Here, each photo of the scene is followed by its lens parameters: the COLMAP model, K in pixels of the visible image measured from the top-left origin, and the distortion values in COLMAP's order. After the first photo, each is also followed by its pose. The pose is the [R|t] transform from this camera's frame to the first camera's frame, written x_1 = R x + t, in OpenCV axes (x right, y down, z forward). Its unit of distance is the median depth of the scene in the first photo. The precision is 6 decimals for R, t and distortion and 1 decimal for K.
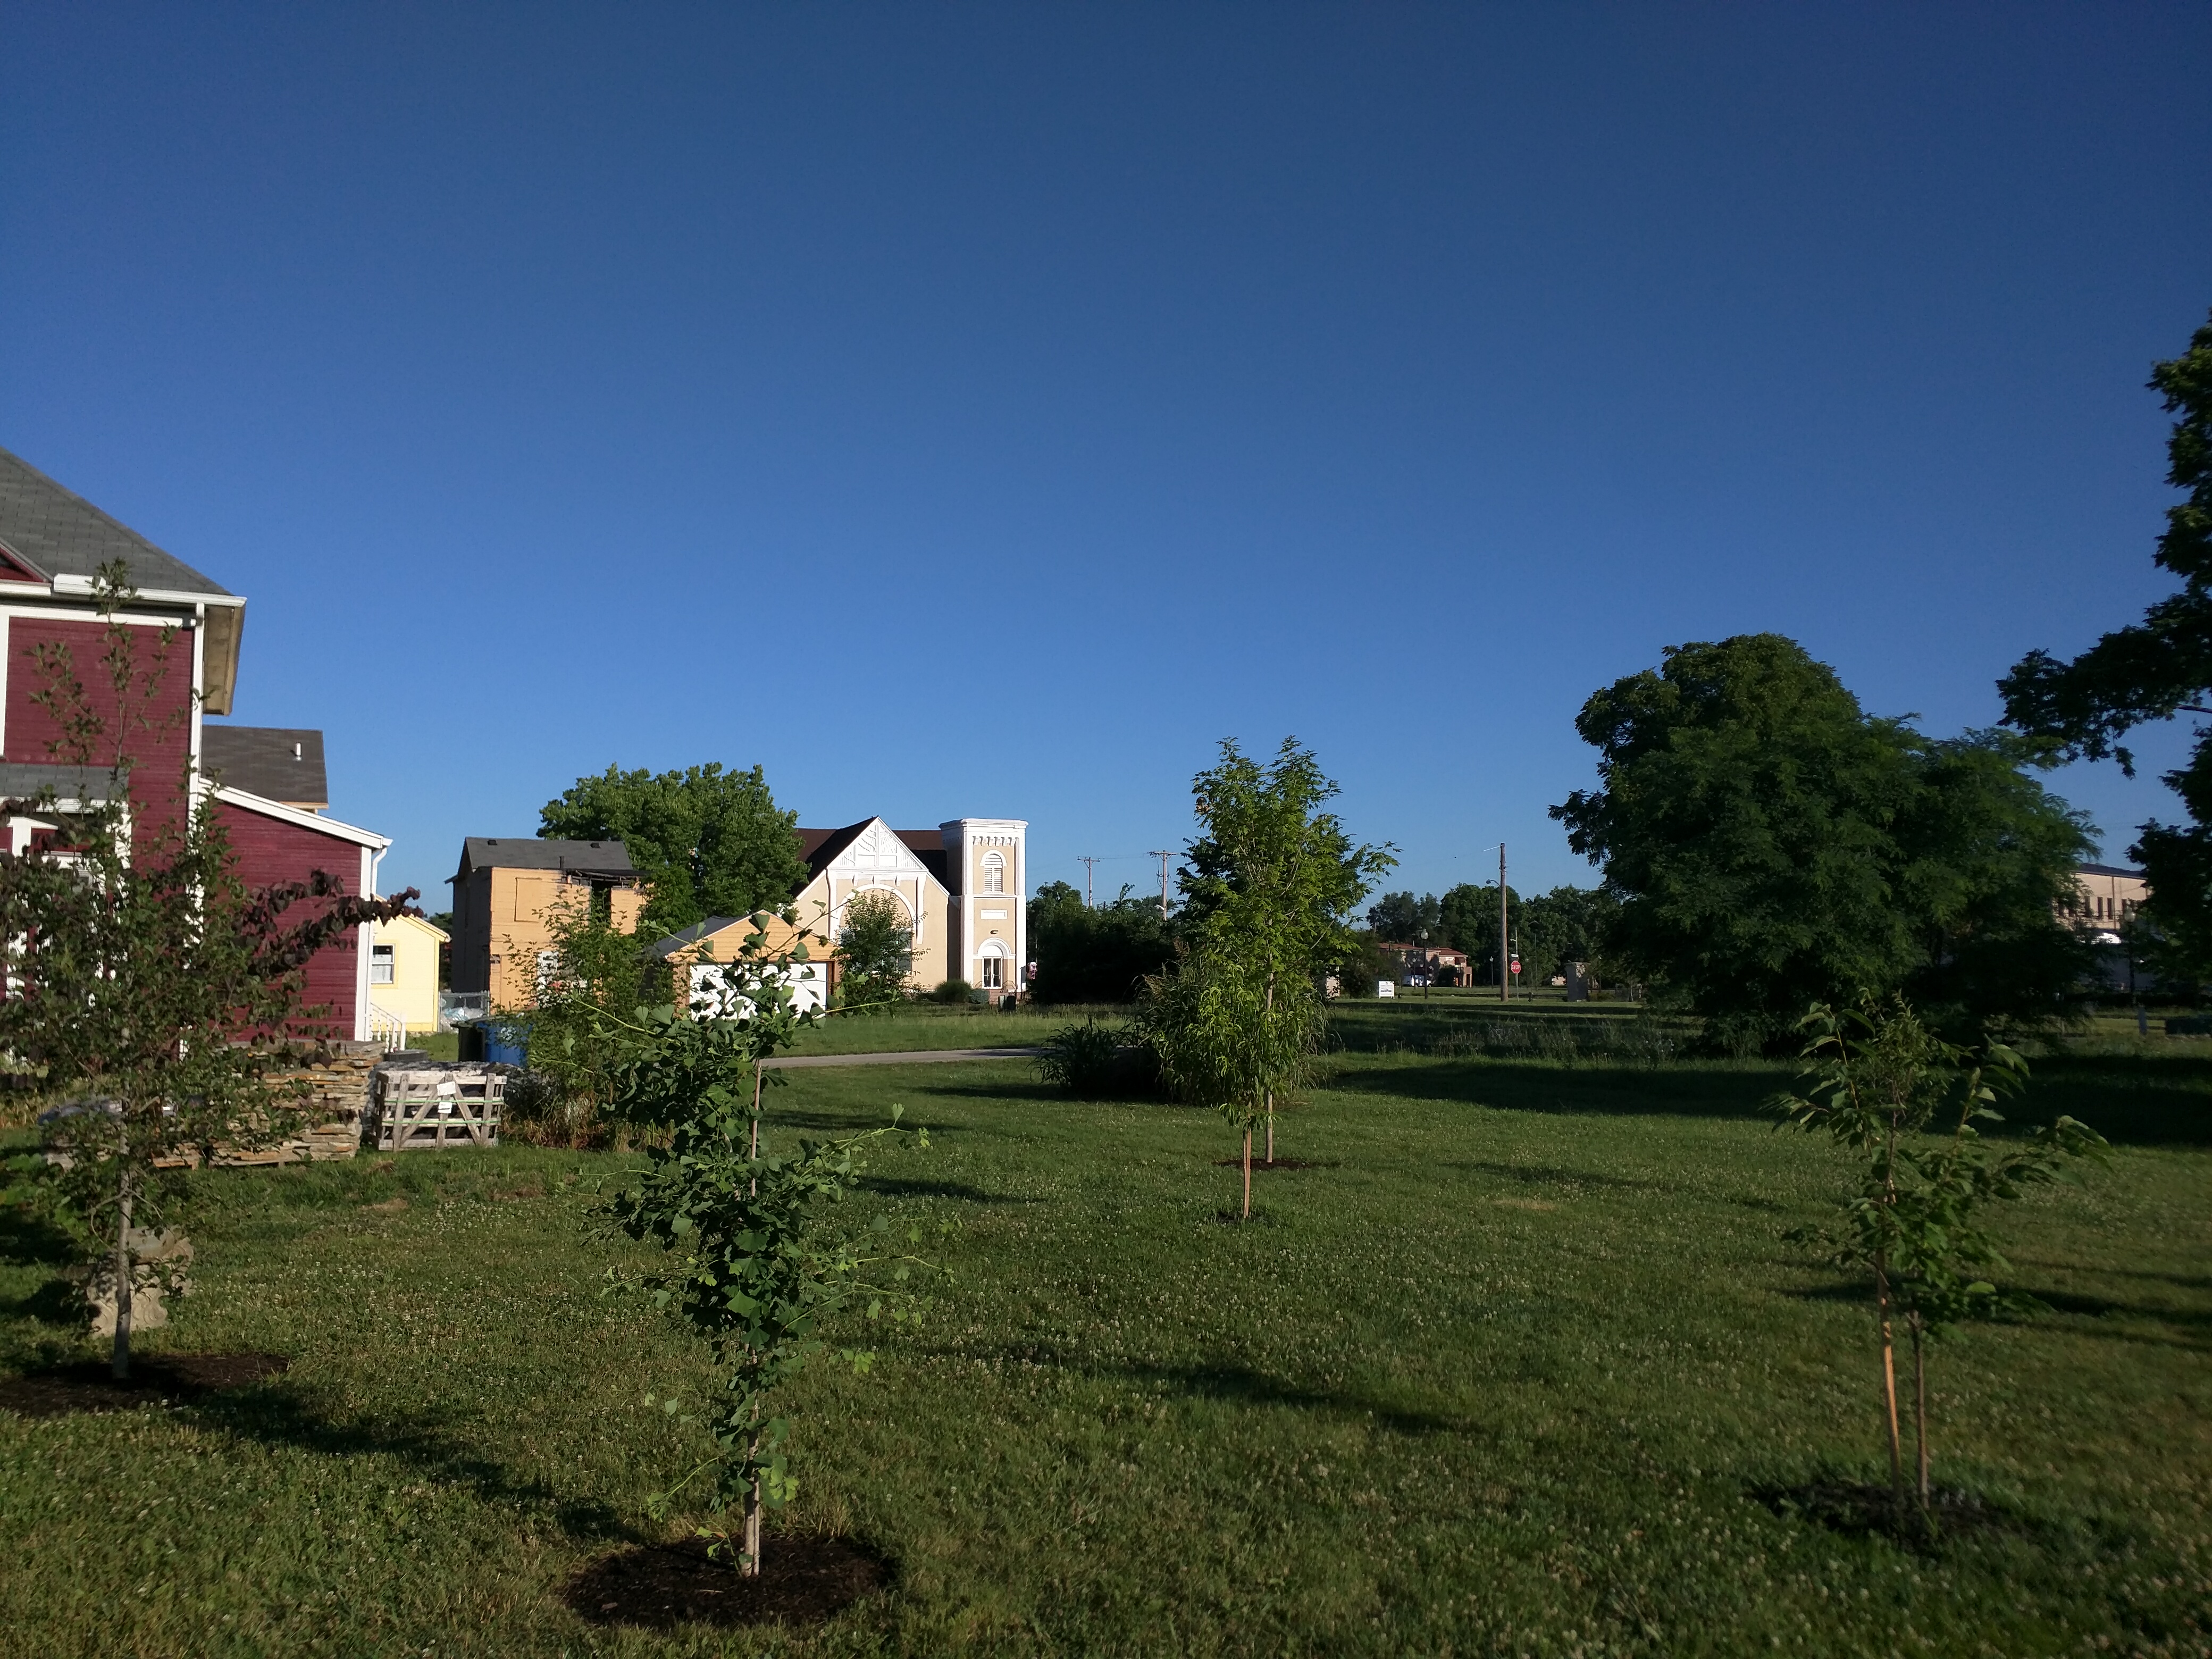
lens RADIAL K [[1829.1, 0, 1110.3], [0, 1829.1, 868.3], [0, 0, 1]] dist [0.080984, -0.129047]
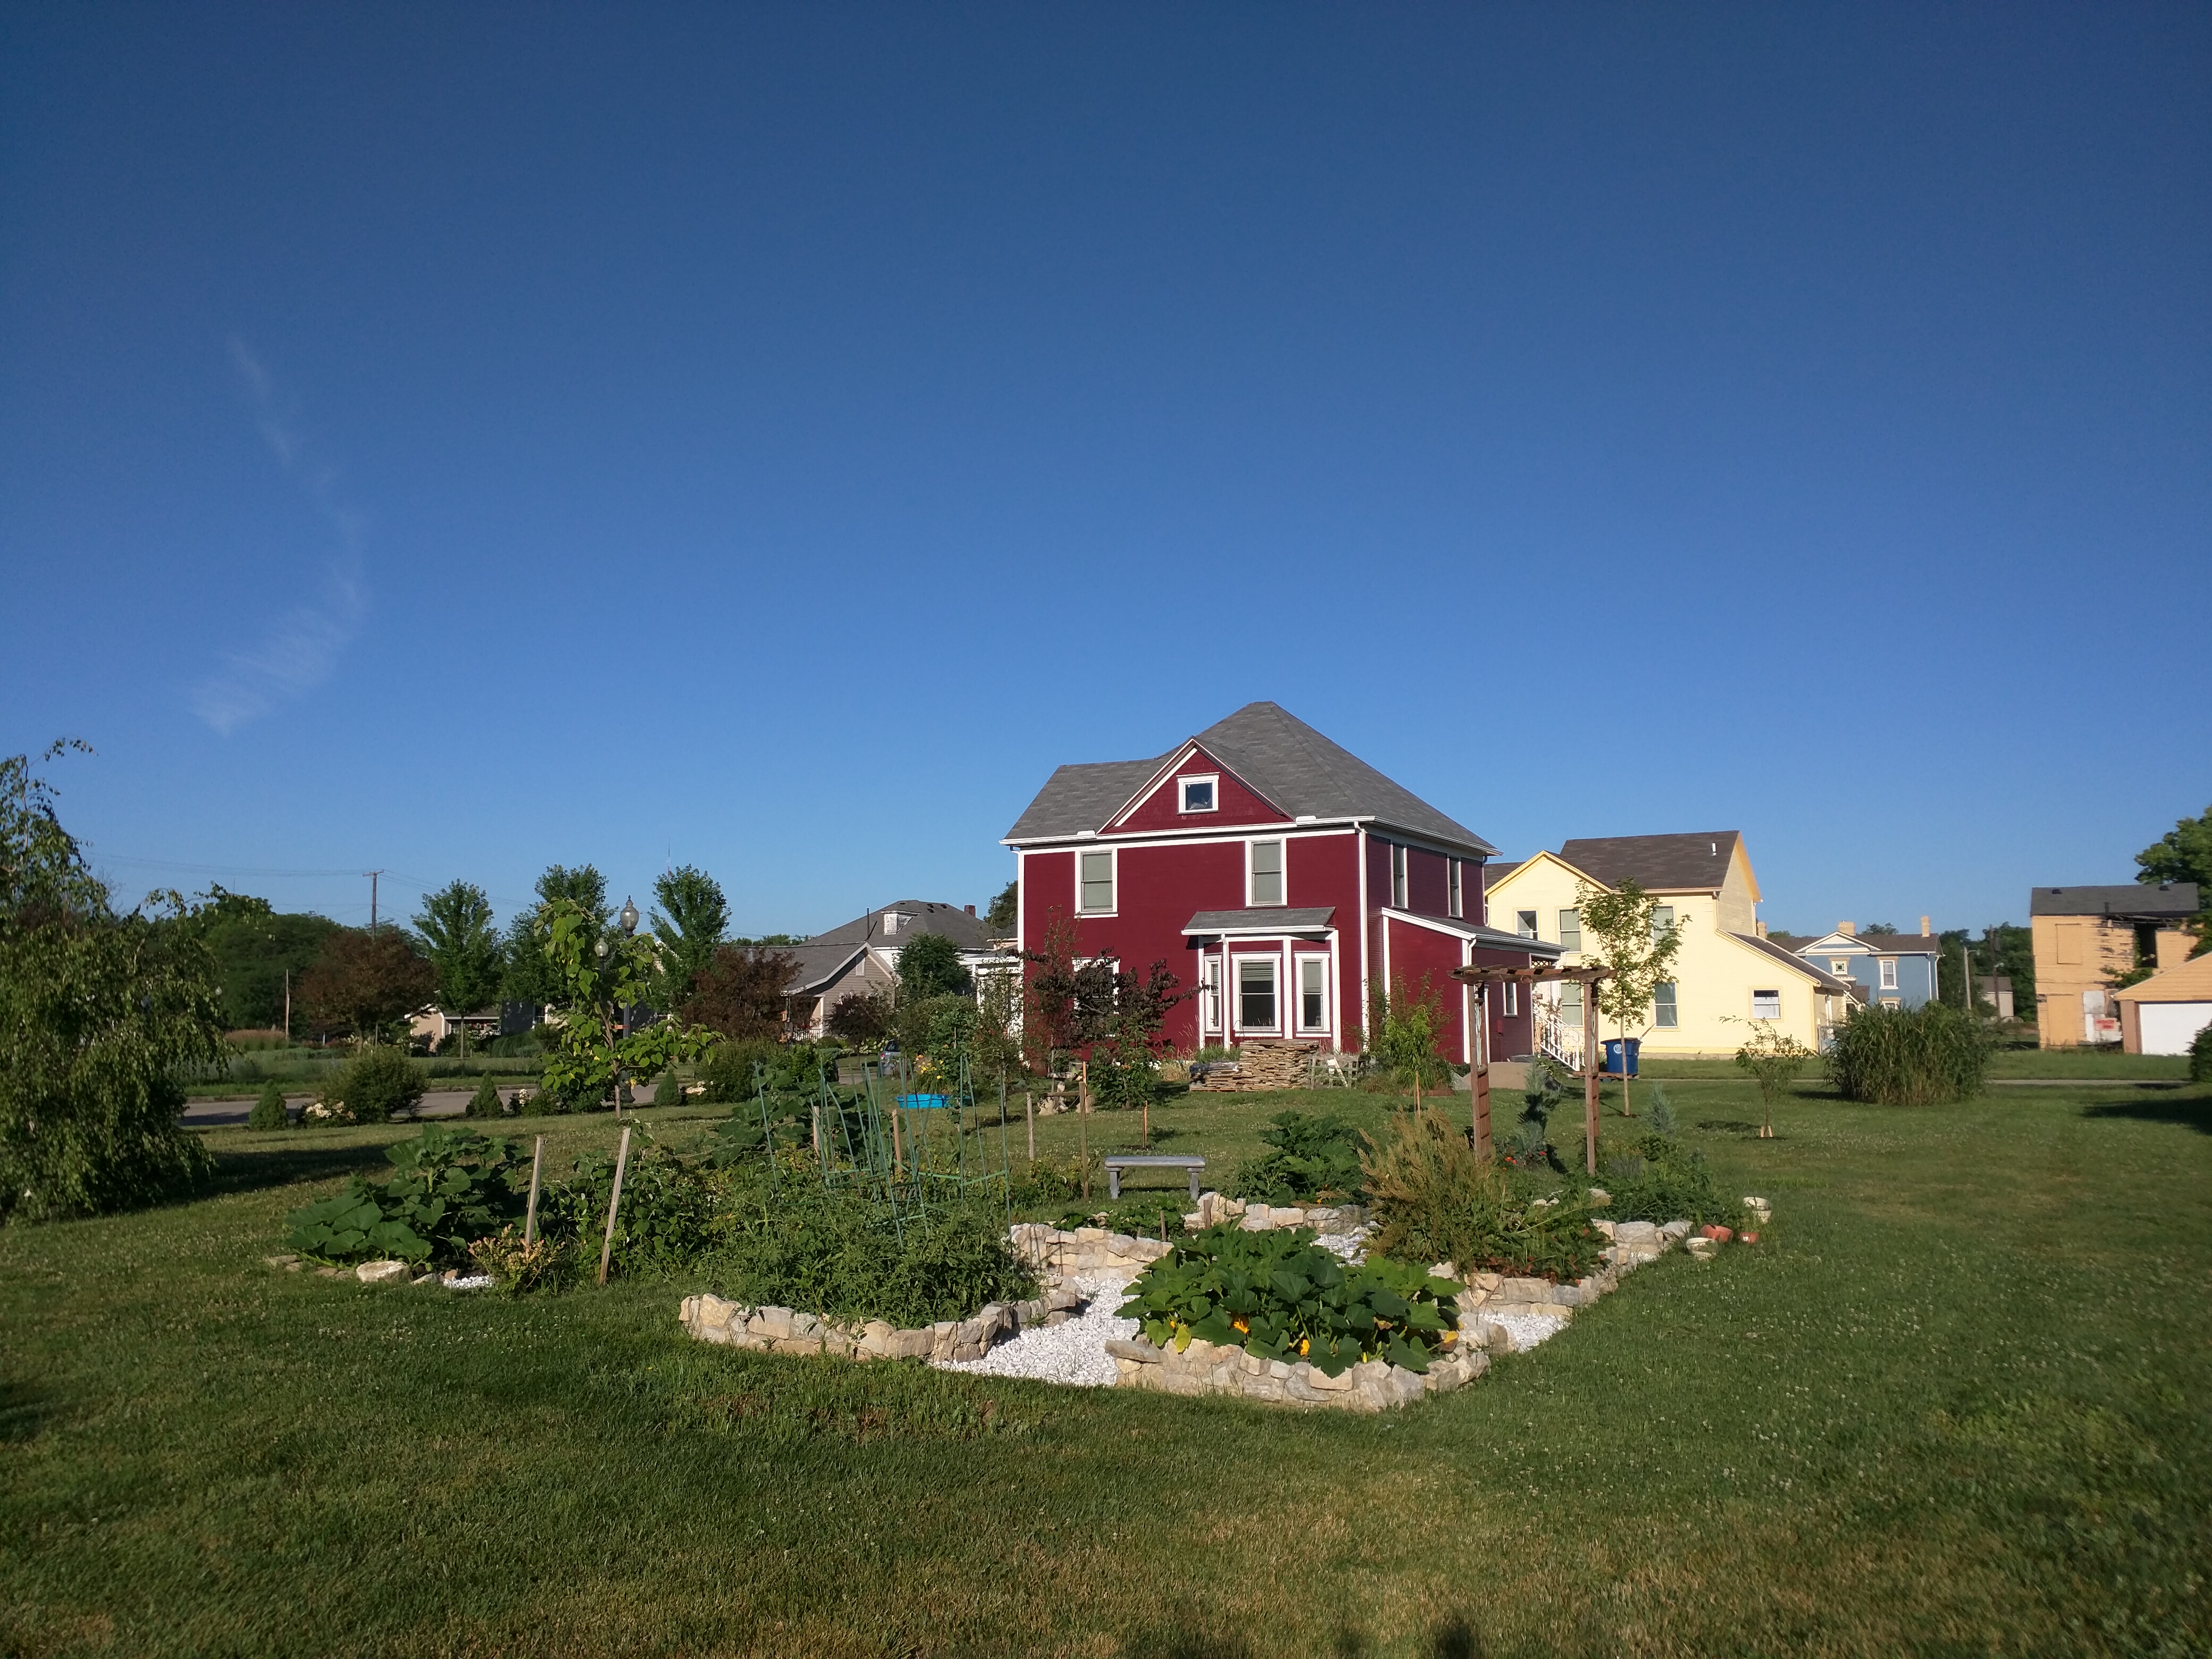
lens RADIAL K [[1749.7, 0, 1101.3], [0, 1749.7, 837.4], [0, 0, 1]] dist [0.088168, -0.210591]
pose [[0.570196, -0.084129, -0.817189, 0.495003], [0.050750, 0.996450, -0.067172, -0.008098], [0.819939, -0.003171, 0.572442, -0.167523]]
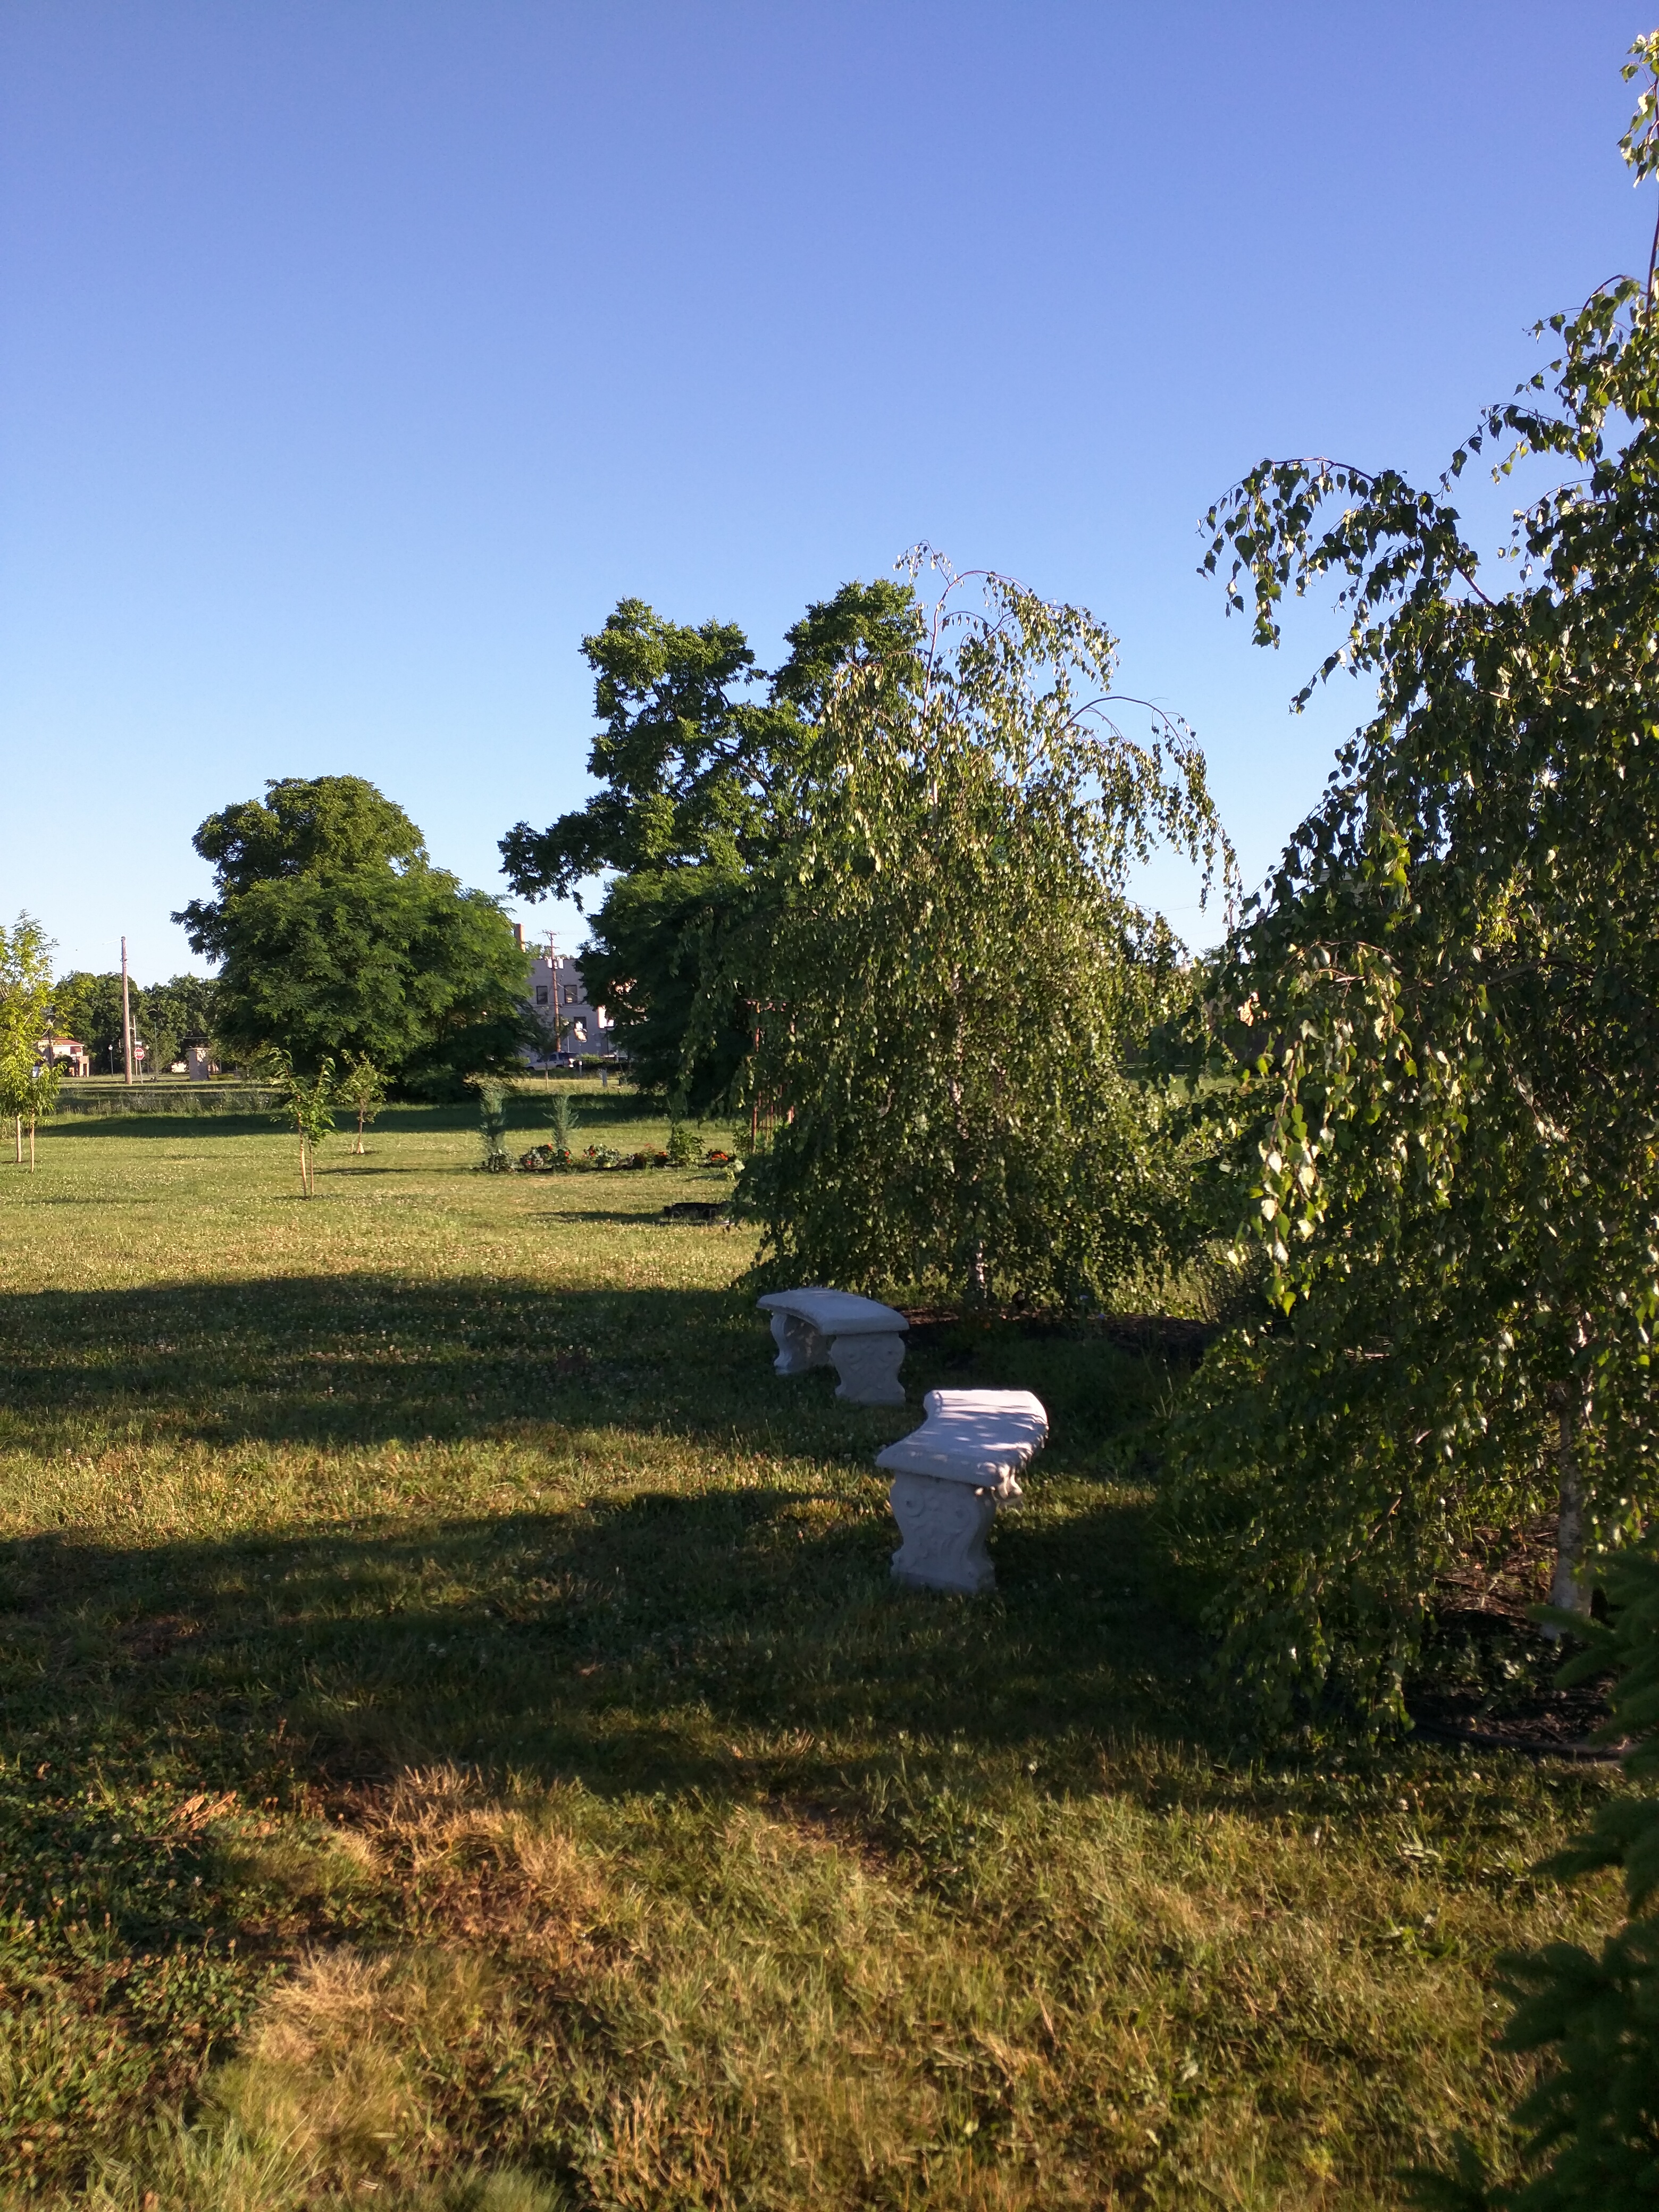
lens RADIAL K [[1787.2, 0, 862.5], [0, 1787.2, 1137.8], [0, 0, 1]] dist [-0.008398, -0.021642]
pose [[0.822494, -0.047654, 0.566774, -0.078710], [-0.010085, 0.995105, 0.098304, -0.012444], [-0.568685, -0.086570, 0.817987, -0.304031]]
